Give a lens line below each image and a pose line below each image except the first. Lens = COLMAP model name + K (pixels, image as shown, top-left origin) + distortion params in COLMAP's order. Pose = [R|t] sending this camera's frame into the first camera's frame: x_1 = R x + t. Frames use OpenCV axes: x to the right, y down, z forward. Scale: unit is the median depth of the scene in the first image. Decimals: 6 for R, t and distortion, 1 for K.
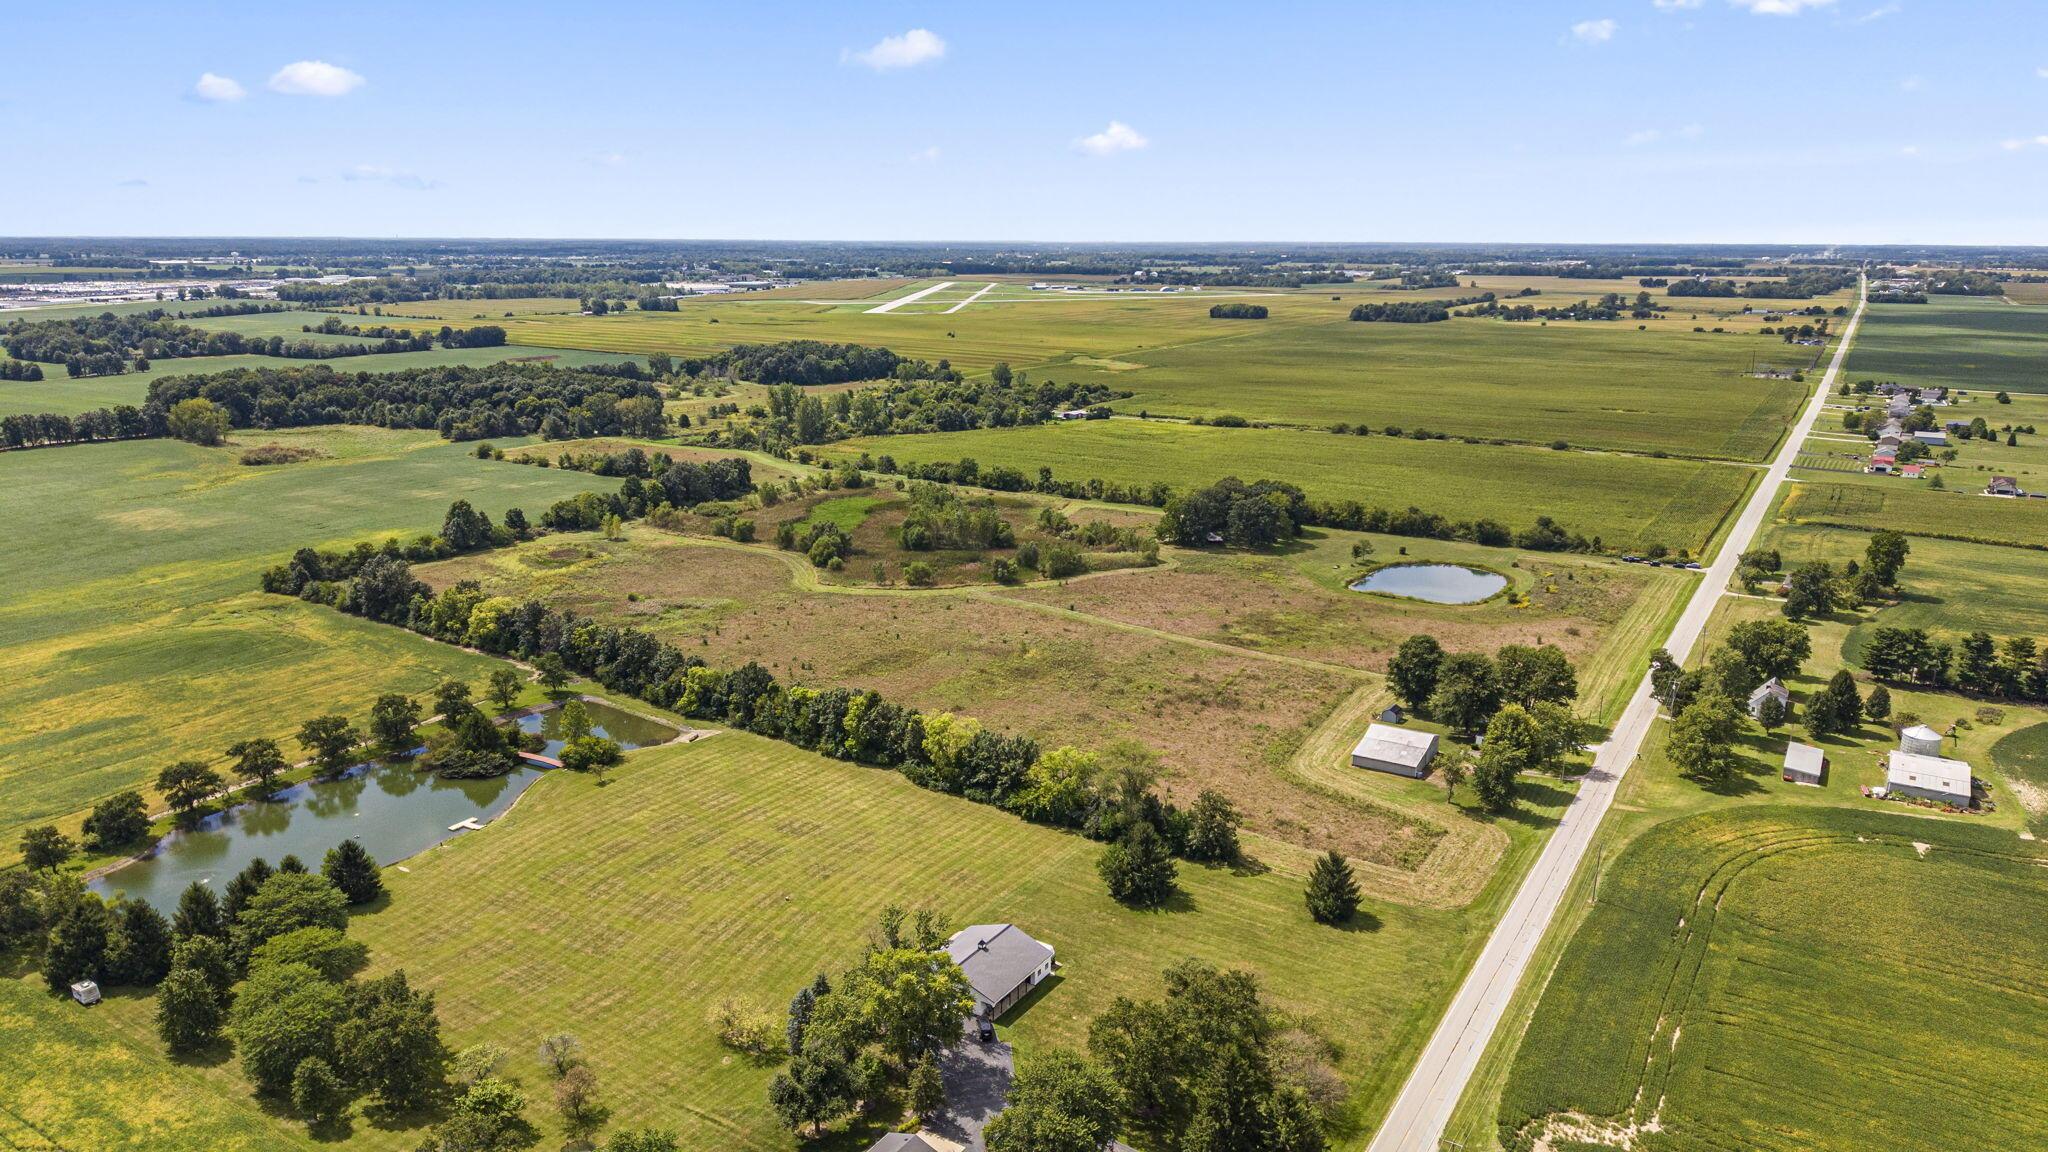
lens RADIAL K [[1336.9, 0, 1040.7], [0, 1336.9, 575.2], [0, 0, 1]] dist [0.045881, -0.043699]
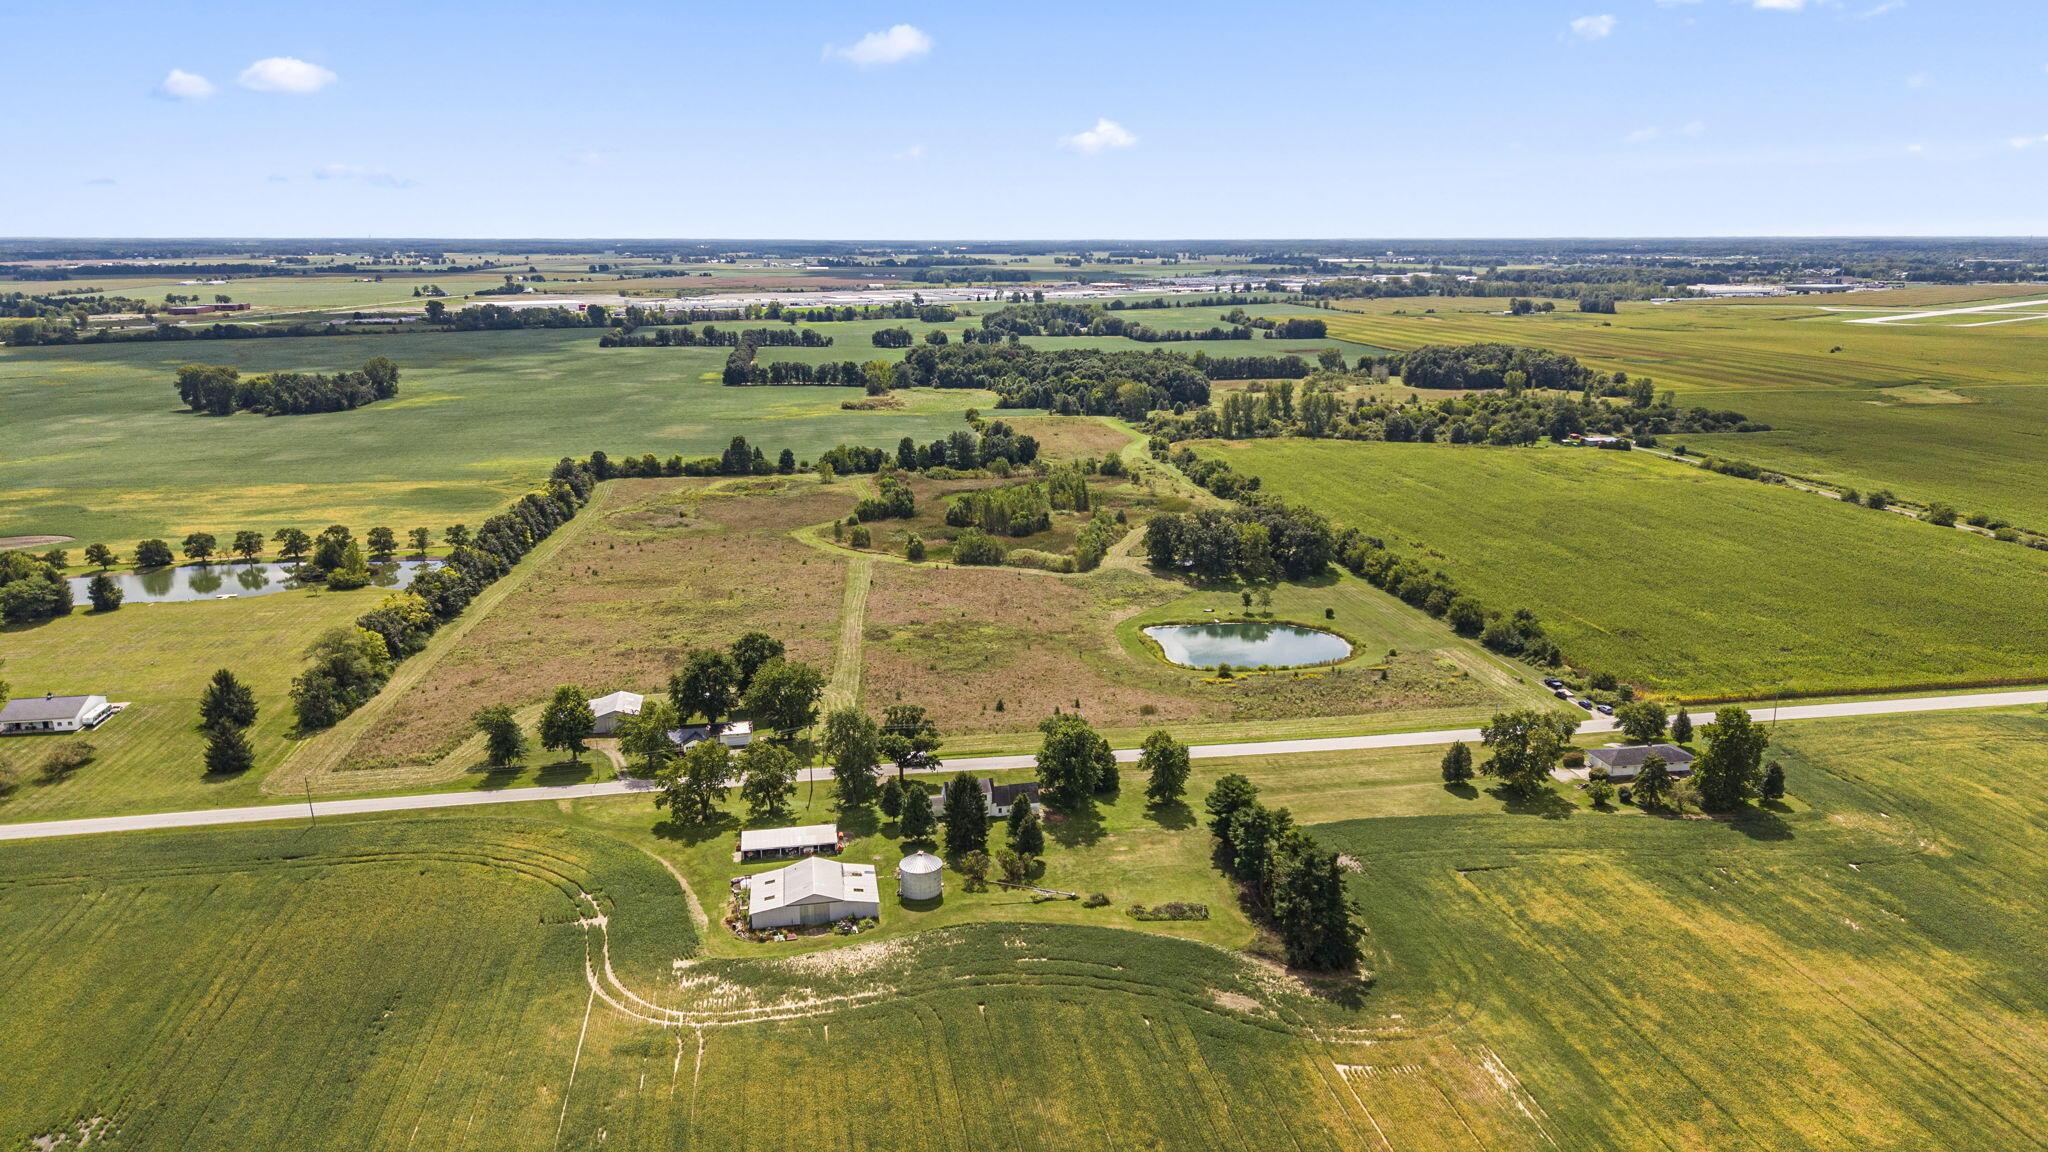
lens RADIAL K [[1336.9, 0, 1040.7], [0, 1336.9, 575.2], [0, 0, 1]] dist [0.045881, -0.043699]
pose [[0.674251, 0.175000, -0.717468, 0.734234], [-0.174465, 0.981764, 0.075510, -0.071714], [0.717598, 0.074261, 0.692487, 0.294254]]
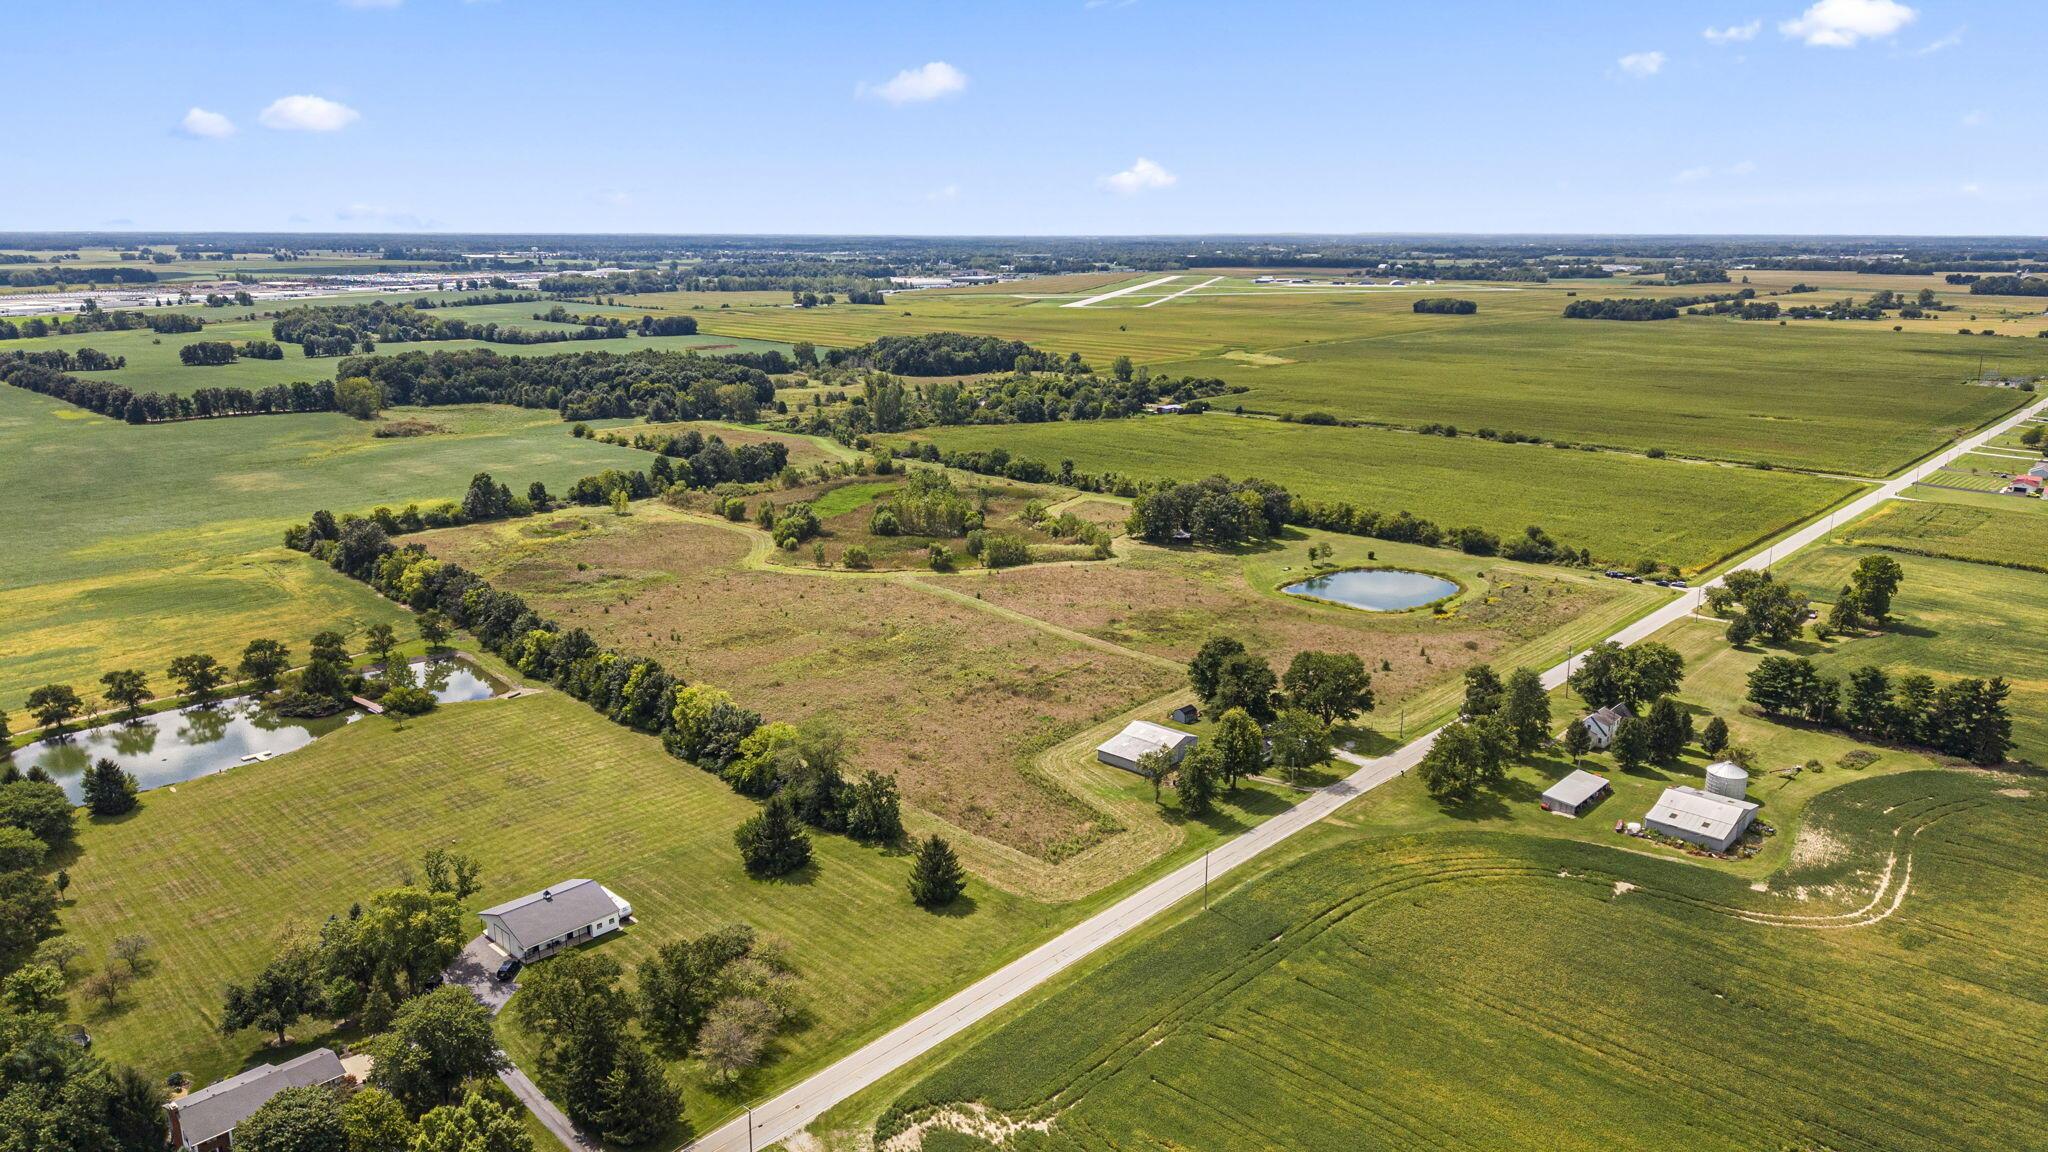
lens RADIAL K [[1336.9, 0, 1040.7], [0, 1336.9, 575.2], [0, 0, 1]] dist [0.045881, -0.043699]
pose [[0.982110, 0.044841, -0.182891, 0.212299], [-0.044096, 0.998994, 0.008143, -0.001368], [0.183072, 0.000067, 0.983100, 0.009629]]
